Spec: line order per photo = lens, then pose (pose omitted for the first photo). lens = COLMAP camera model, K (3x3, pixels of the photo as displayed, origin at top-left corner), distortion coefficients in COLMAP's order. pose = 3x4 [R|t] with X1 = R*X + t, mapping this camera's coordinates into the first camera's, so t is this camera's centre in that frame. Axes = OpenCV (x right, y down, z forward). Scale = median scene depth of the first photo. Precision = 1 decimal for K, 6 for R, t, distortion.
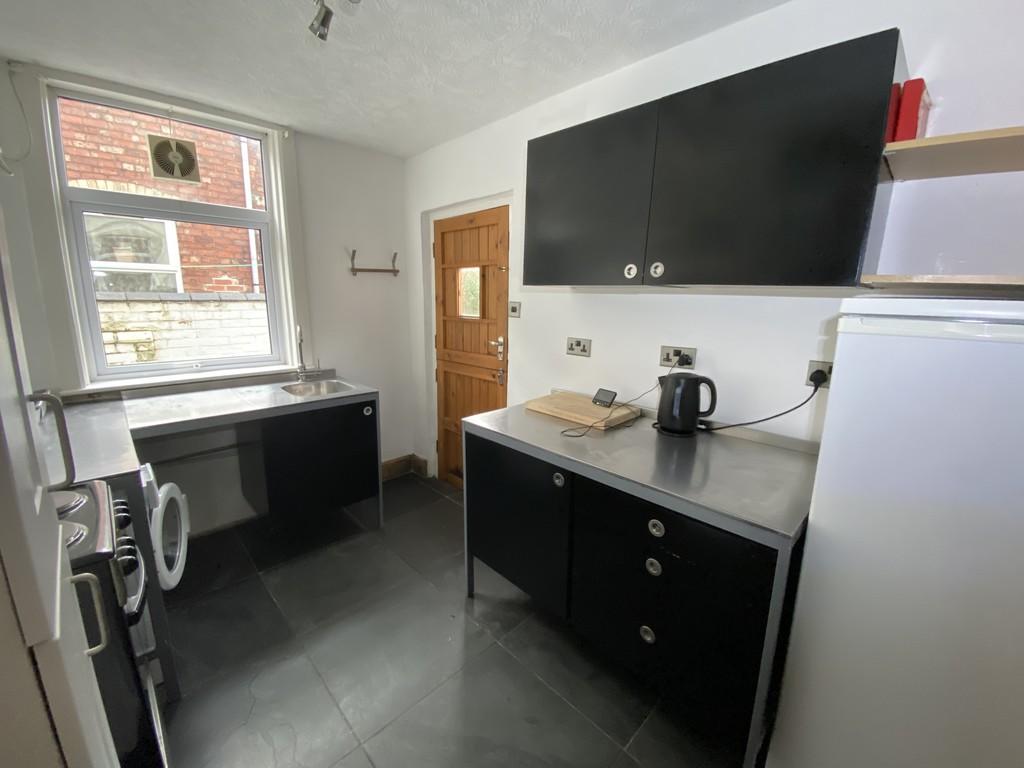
lens RADIAL K [[413.6, 0, 510.1], [0, 413.6, 384.1], [0, 0, 1]] dist [0.012328, -0.017389]
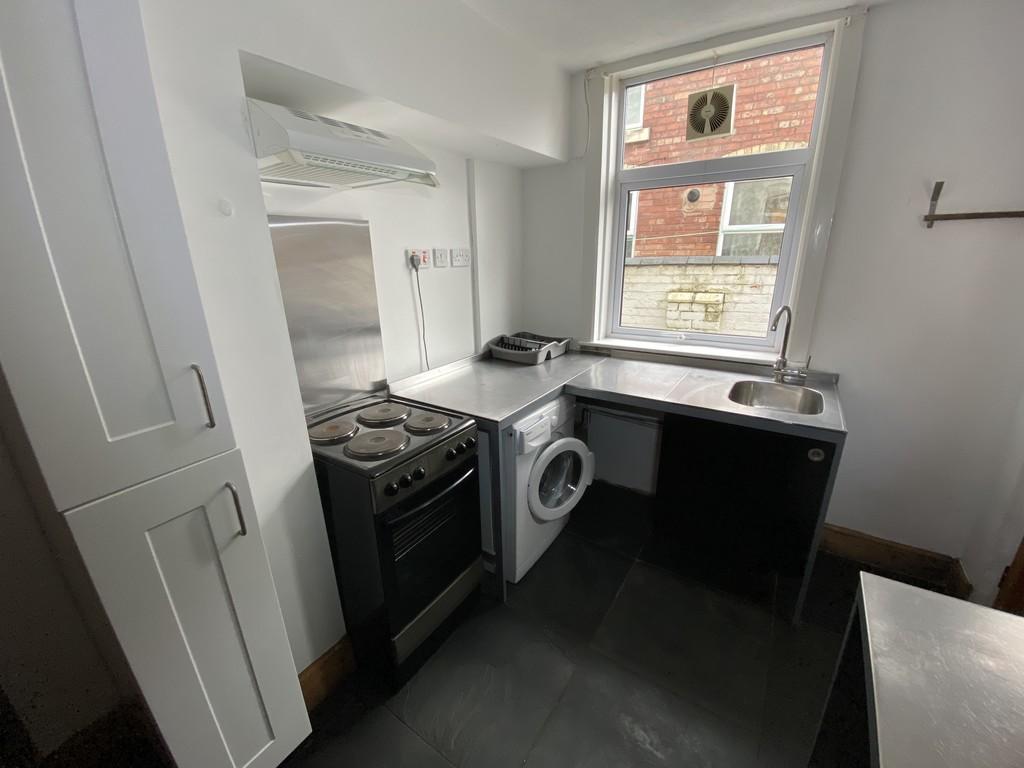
lens RADIAL K [[413.6, 0, 510.1], [0, 413.6, 384.1], [0, 0, 1]] dist [0.012328, -0.017389]
pose [[0.195932, 0.275983, -0.940980, 0.084124], [-0.175398, 0.953968, 0.243271, -0.073118], [0.964804, 0.117381, 0.235320, 0.265230]]
